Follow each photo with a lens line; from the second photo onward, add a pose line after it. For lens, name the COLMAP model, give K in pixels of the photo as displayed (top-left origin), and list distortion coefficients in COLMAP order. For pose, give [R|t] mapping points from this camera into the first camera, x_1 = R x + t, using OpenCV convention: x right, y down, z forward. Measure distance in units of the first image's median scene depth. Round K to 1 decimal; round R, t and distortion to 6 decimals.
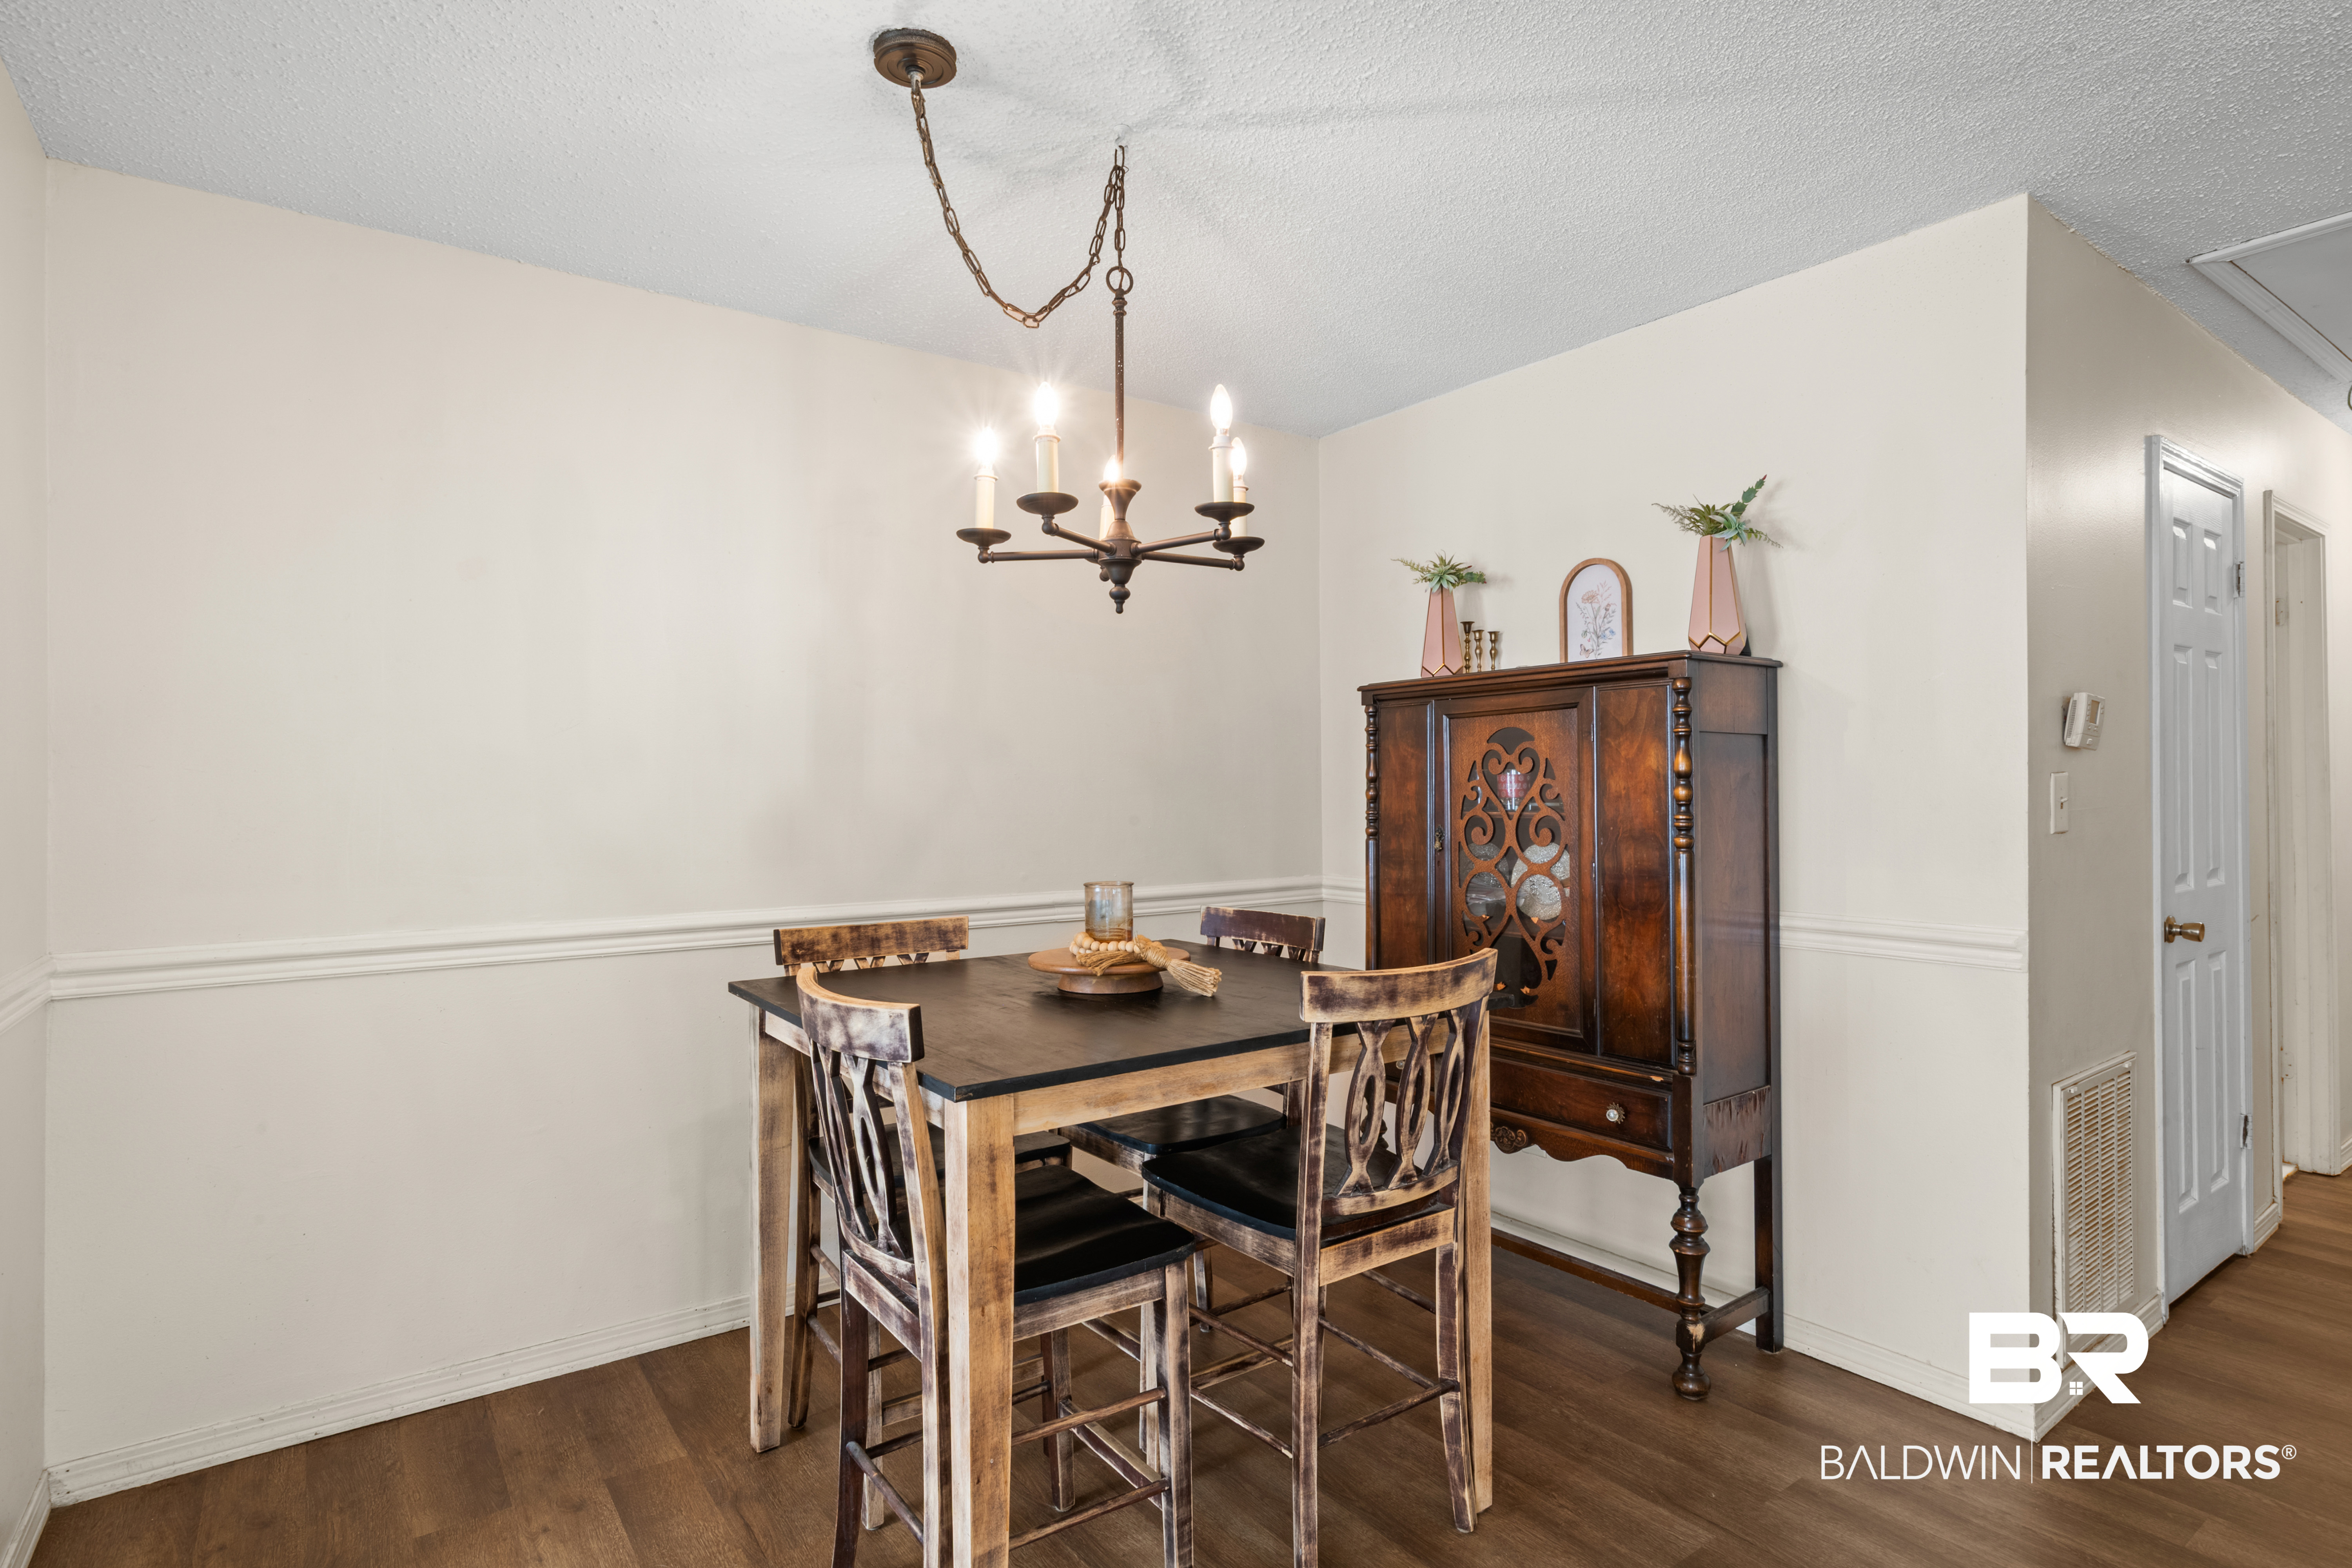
lens RADIAL K [[1207.6, 0, 1179.6], [0, 1207.6, 778.3], [0, 0, 1]] dist [-0.034384, -0.000290]
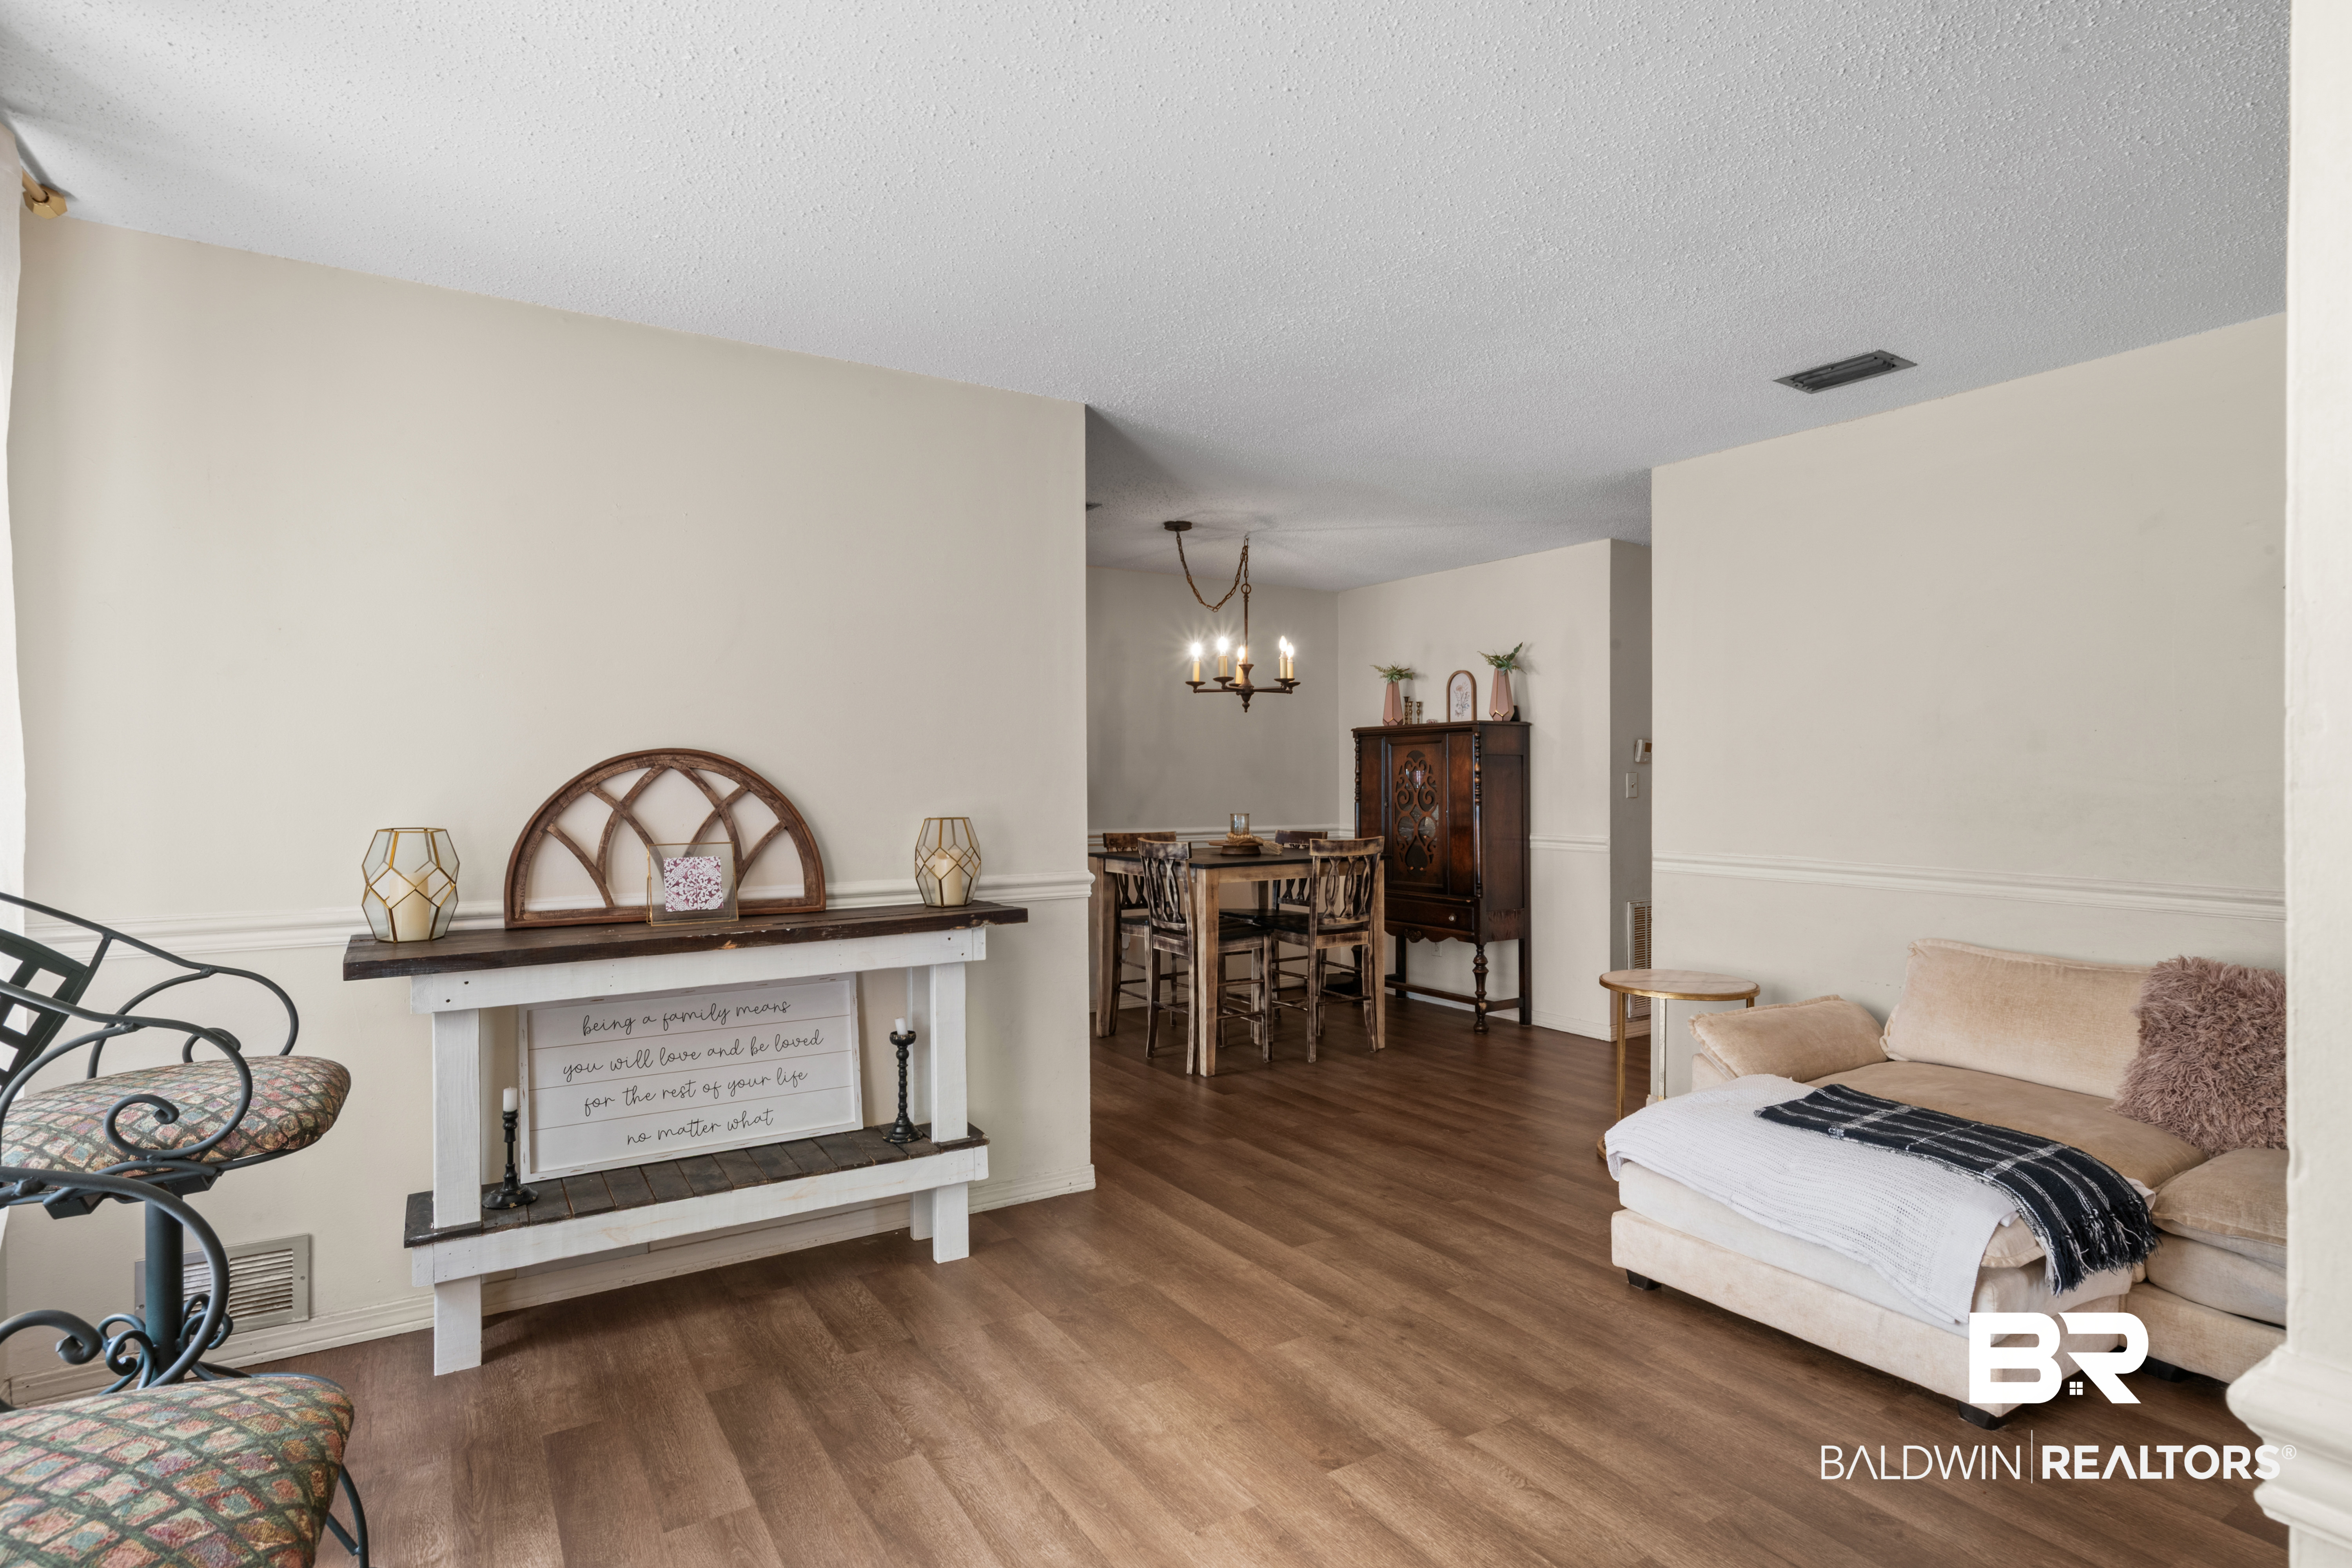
lens RADIAL K [[1207.6, 0, 1178.5], [0, 1207.6, 773.2], [0, 0, 1]] dist [-0.034384, -0.000290]
pose [[0.998302, 0.003891, -0.058116, -0.034061], [-0.003861, 0.999992, 0.000626, -0.001152], [0.058118, -0.000401, 0.998310, -1.369286]]
